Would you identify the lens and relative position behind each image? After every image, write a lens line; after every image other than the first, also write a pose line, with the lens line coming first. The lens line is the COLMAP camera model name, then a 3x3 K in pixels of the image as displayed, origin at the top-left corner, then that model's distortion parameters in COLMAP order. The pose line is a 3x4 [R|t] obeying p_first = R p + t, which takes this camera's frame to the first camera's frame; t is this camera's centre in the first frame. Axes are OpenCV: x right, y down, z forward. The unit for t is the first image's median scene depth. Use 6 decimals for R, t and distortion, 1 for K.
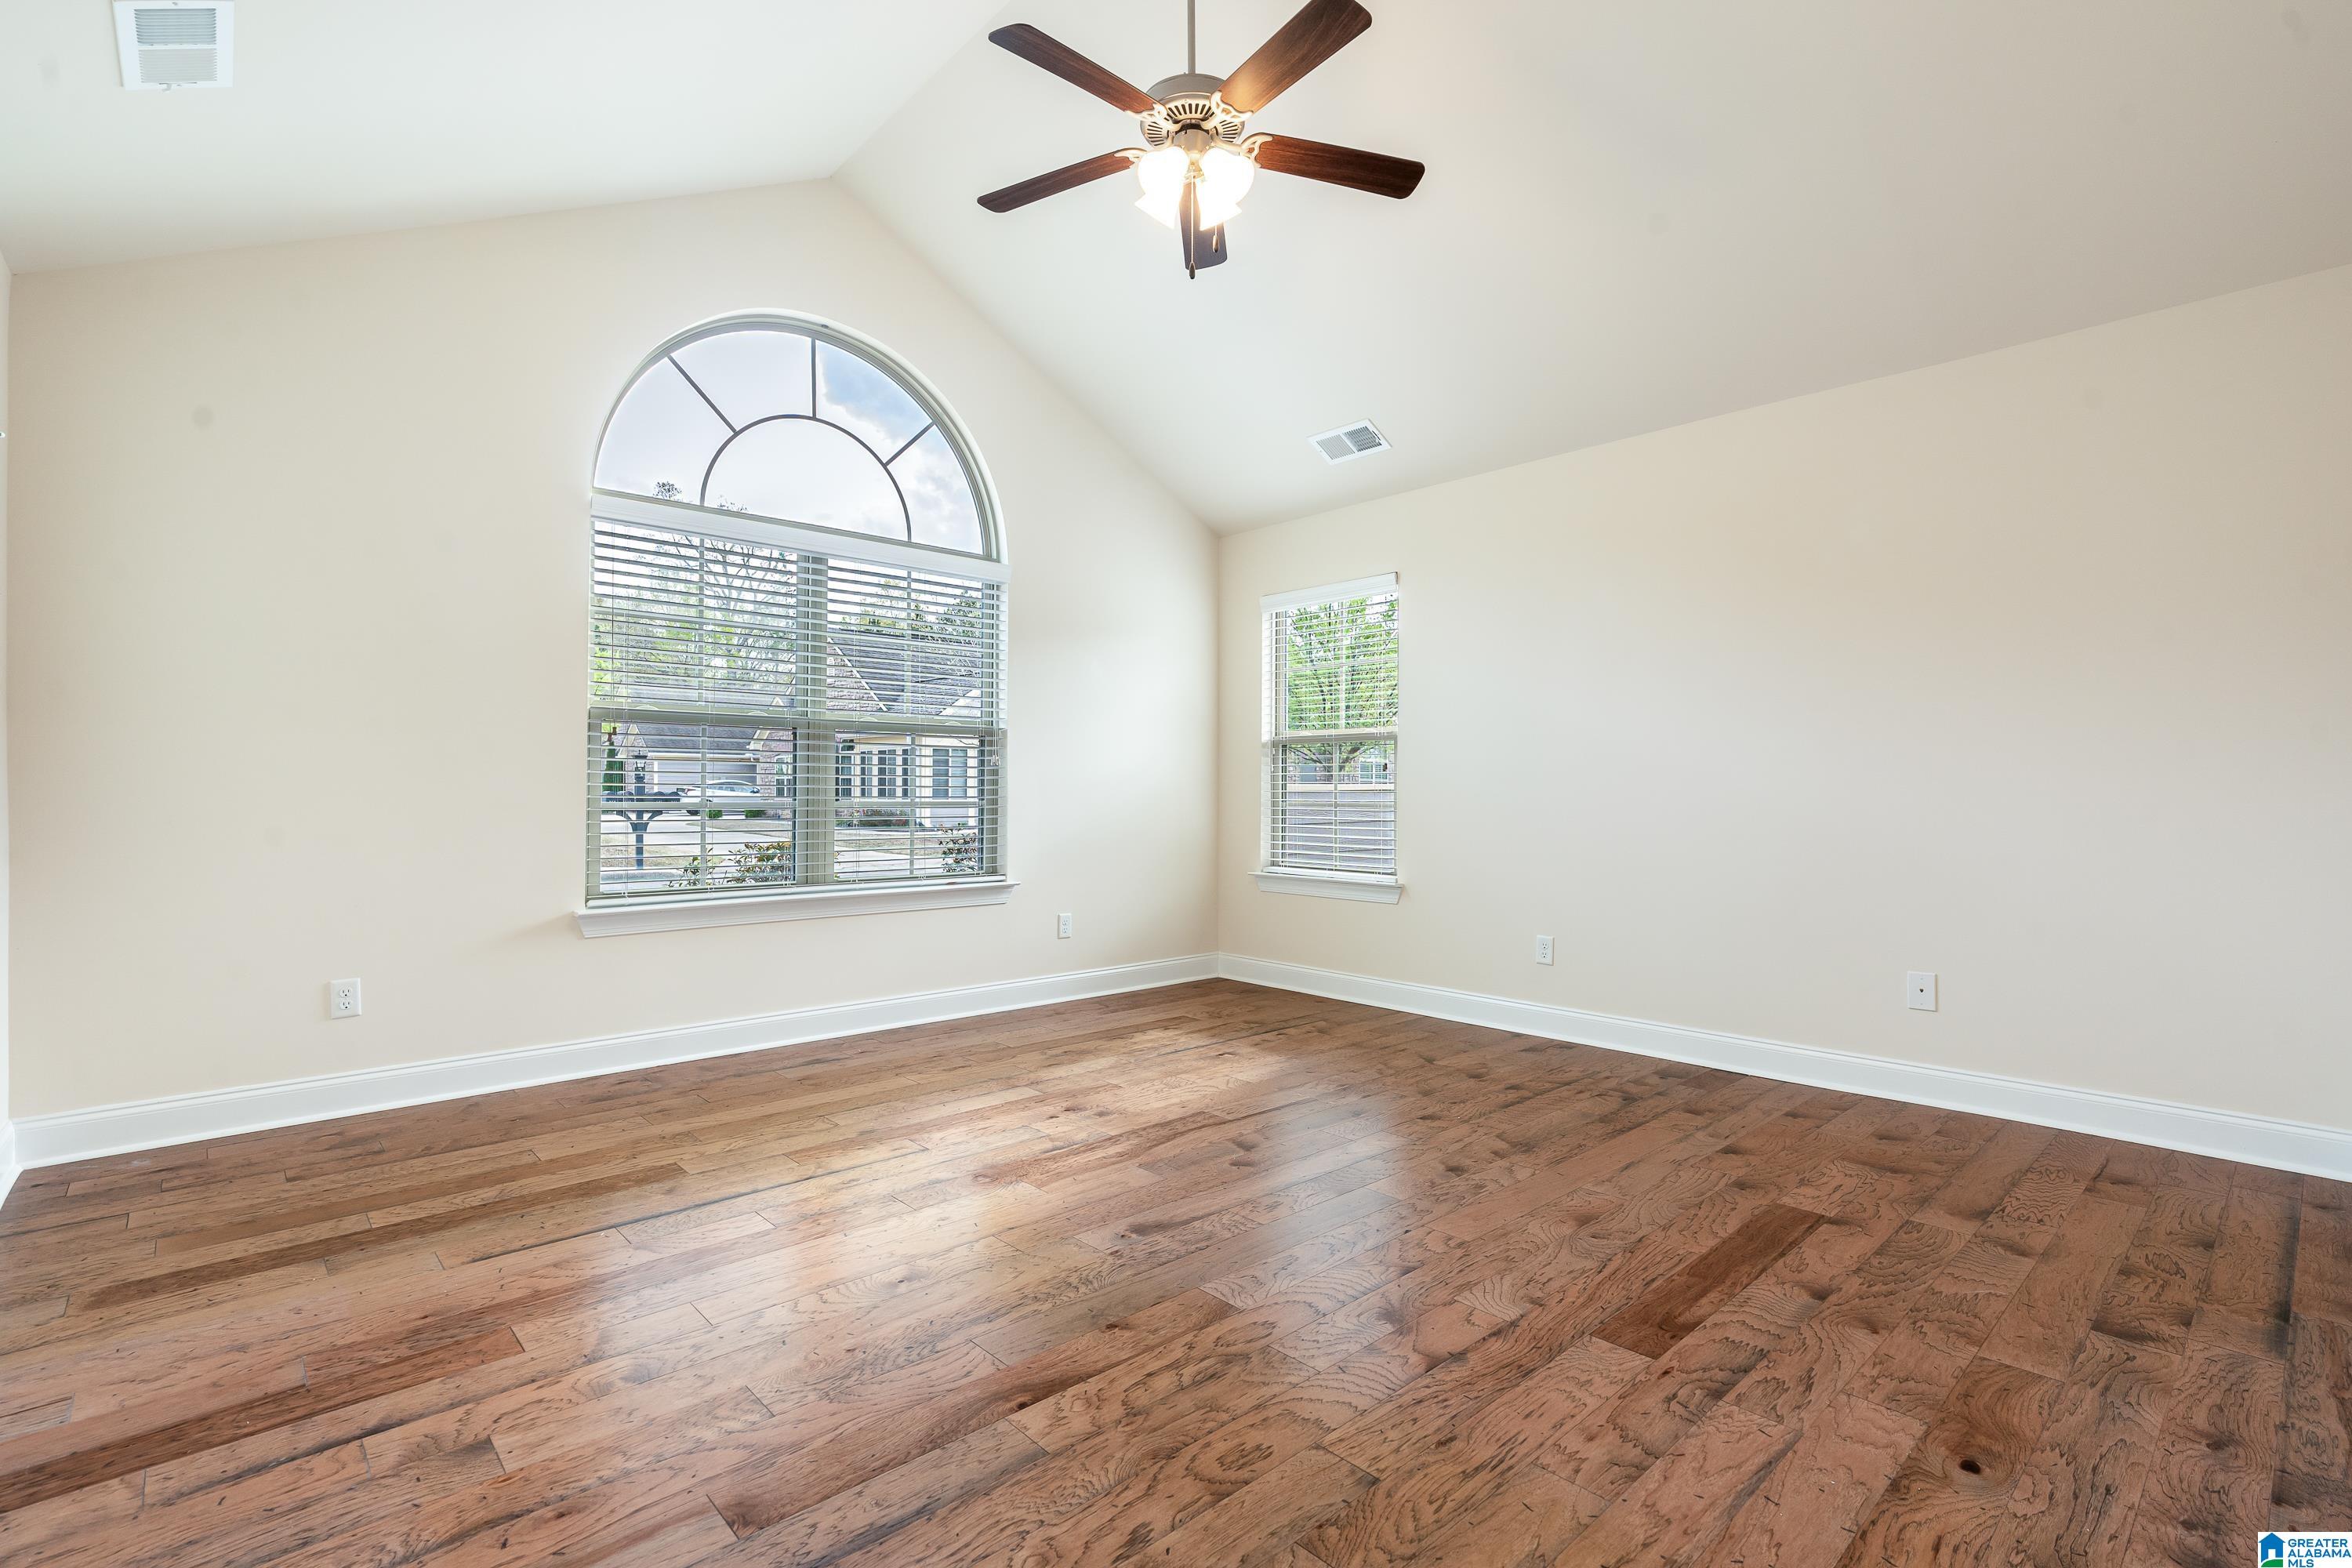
lens RADIAL K [[1080.9, 0, 1176.0], [0, 1080.9, 784.0], [0, 0, 1]] dist [-0.003492, 0.000926]
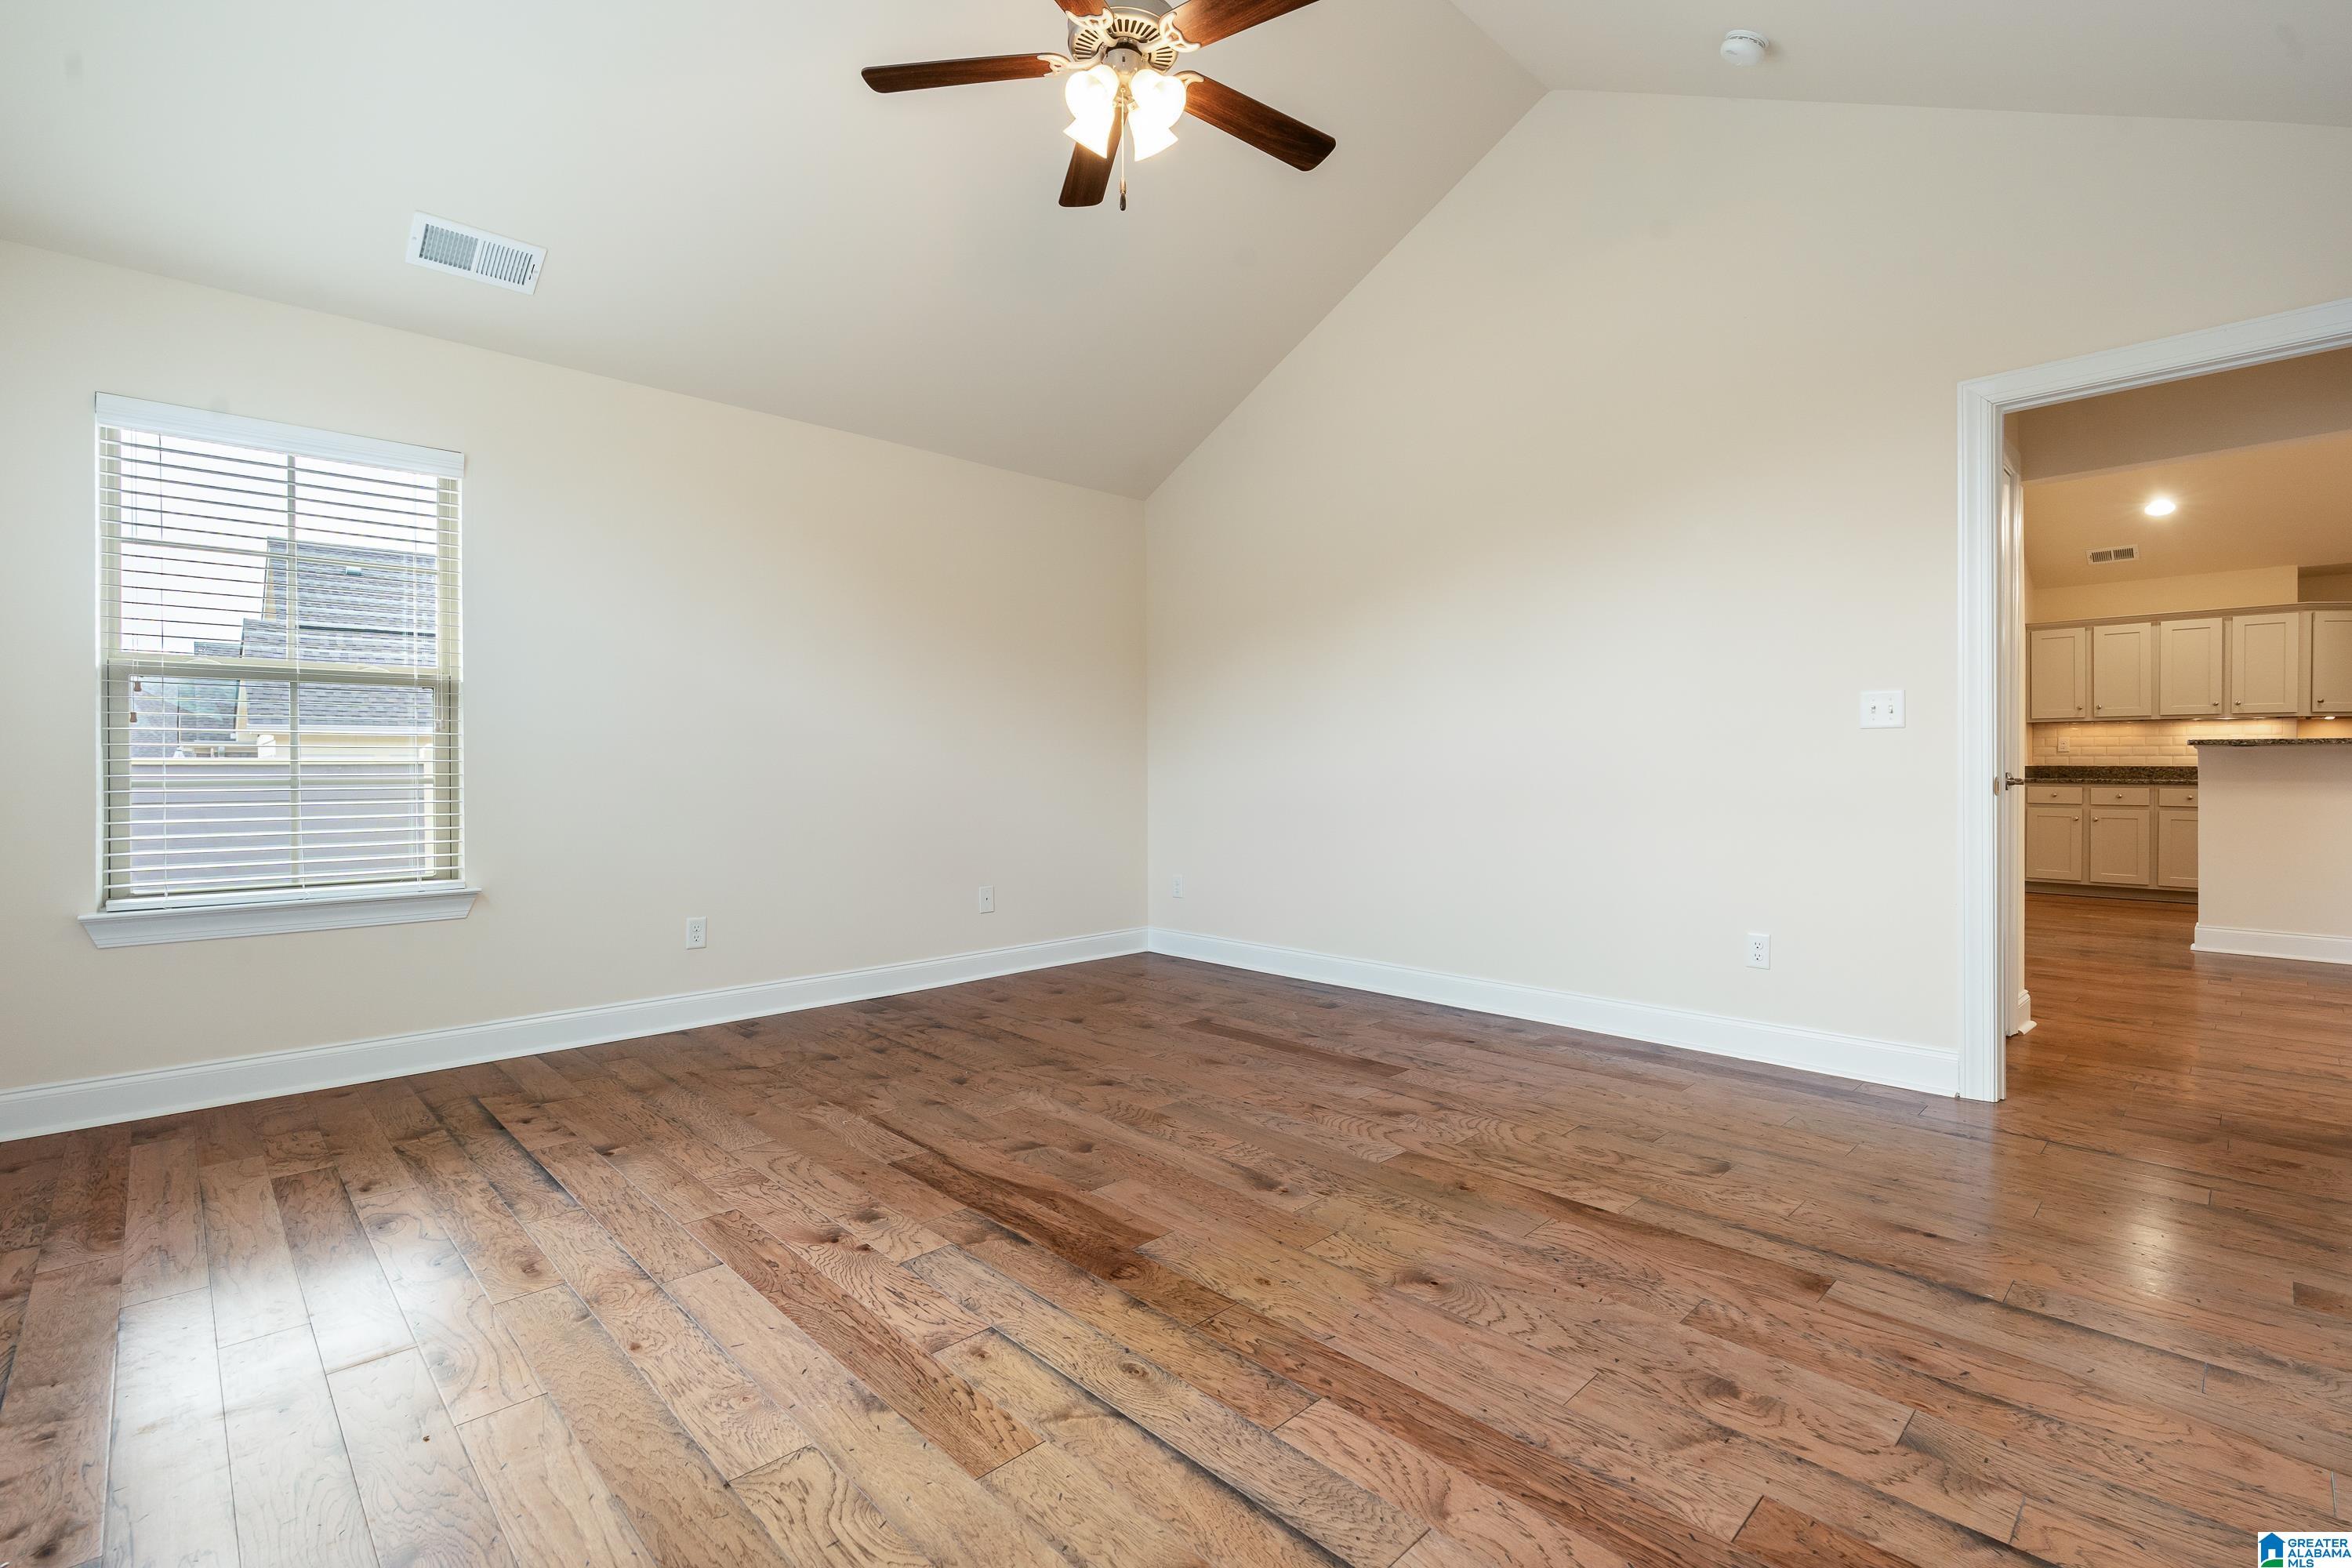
lens RADIAL K [[1062.7, 0, 1174.8], [0, 1062.7, 775.3], [0, 0, 1]] dist [-0.001384, 0.000505]
pose [[-0.032274, -0.009698, 0.999432, -1.258229], [-0.008124, 0.999922, 0.009440, 0.016470], [-0.999446, -0.007815, -0.032350, 1.363191]]
